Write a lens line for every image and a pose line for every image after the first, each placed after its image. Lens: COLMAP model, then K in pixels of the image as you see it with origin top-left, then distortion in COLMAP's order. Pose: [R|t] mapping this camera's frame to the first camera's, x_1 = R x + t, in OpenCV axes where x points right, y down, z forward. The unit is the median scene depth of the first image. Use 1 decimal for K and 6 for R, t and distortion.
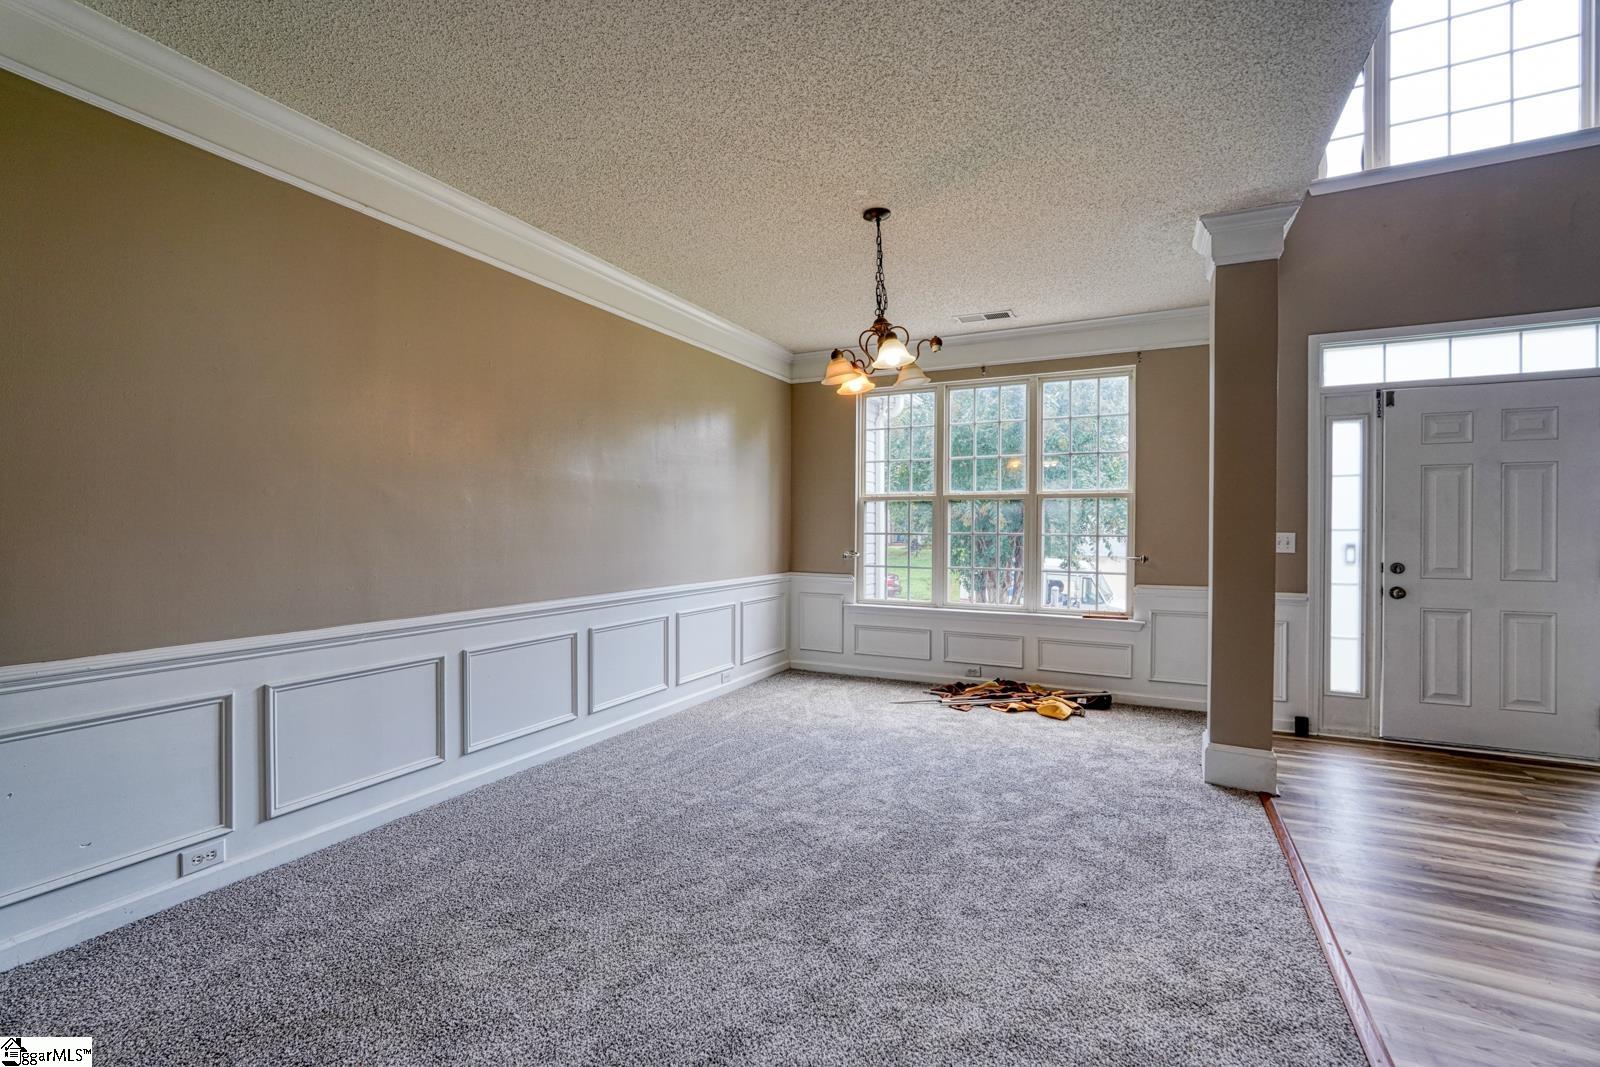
lens RADIAL K [[708.0, 0, 801.3], [0, 708.0, 530.0], [0, 0, 1]] dist [-0.014208, 0.008018]
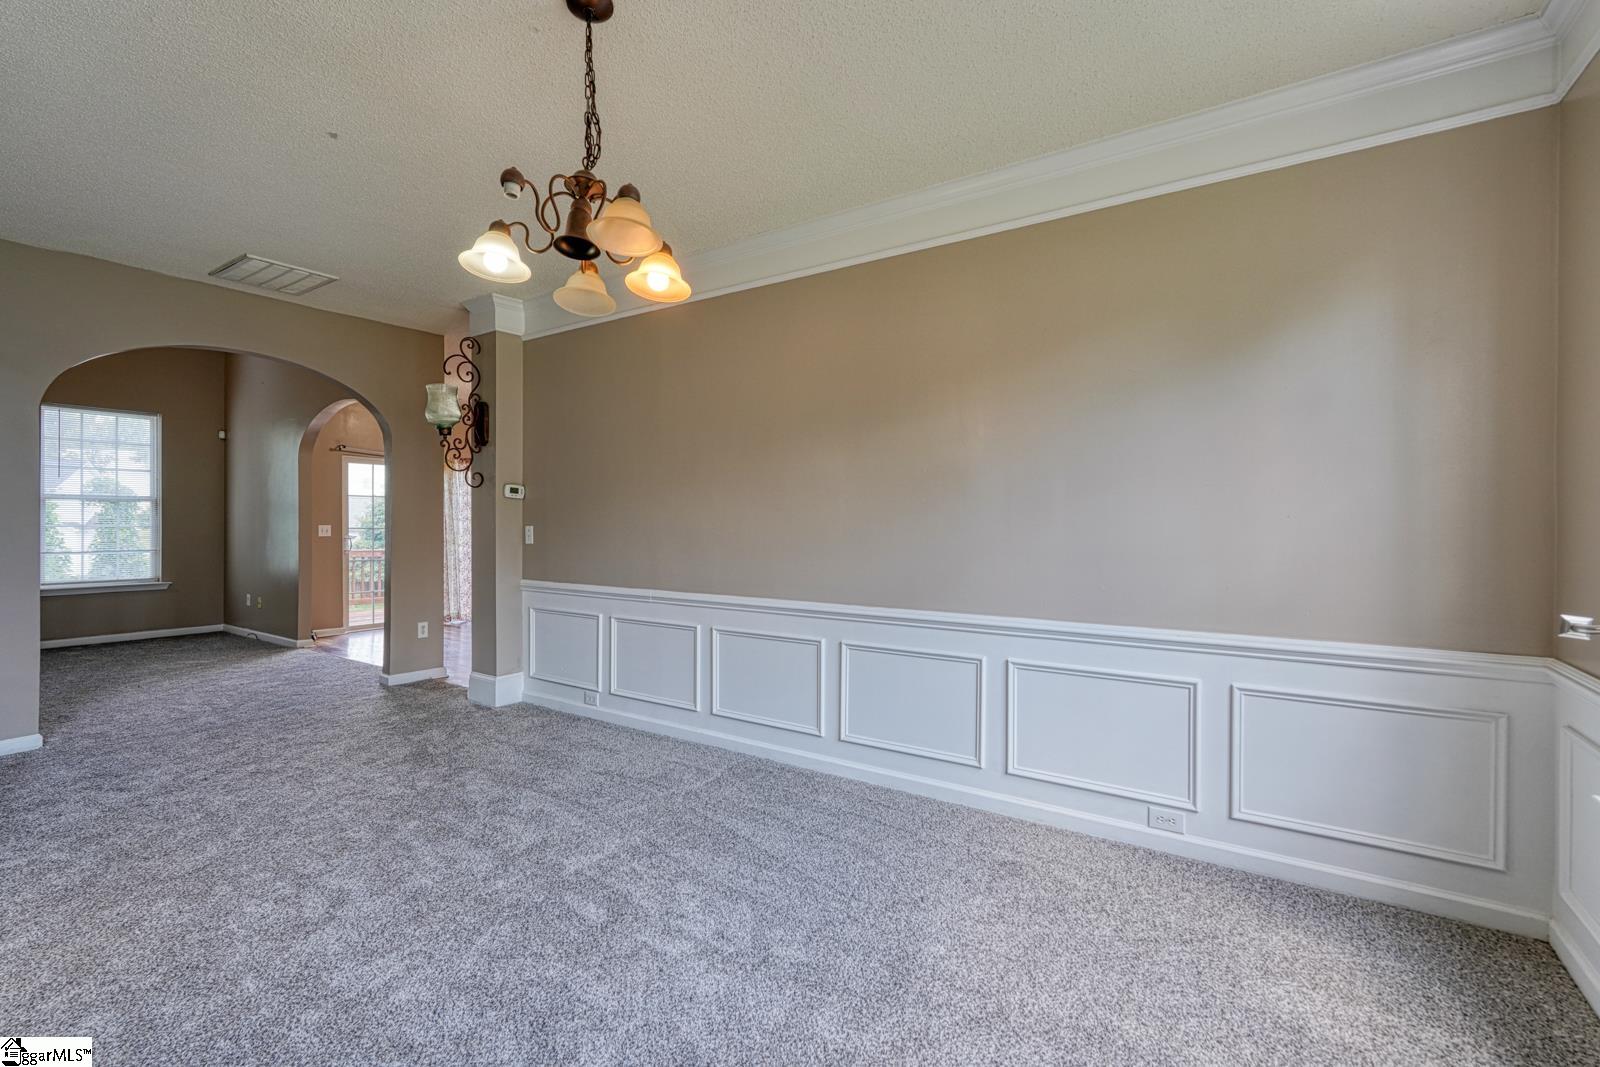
lens RADIAL K [[708.0, 0, 802.0], [0, 708.0, 525.3], [0, 0, 1]] dist [-0.014208, 0.008018]
pose [[-0.111787, 0.008516, -0.993696, 0.434881], [-0.008039, 0.999923, 0.009474, -0.008447], [0.993700, 0.009047, -0.111710, 0.803893]]
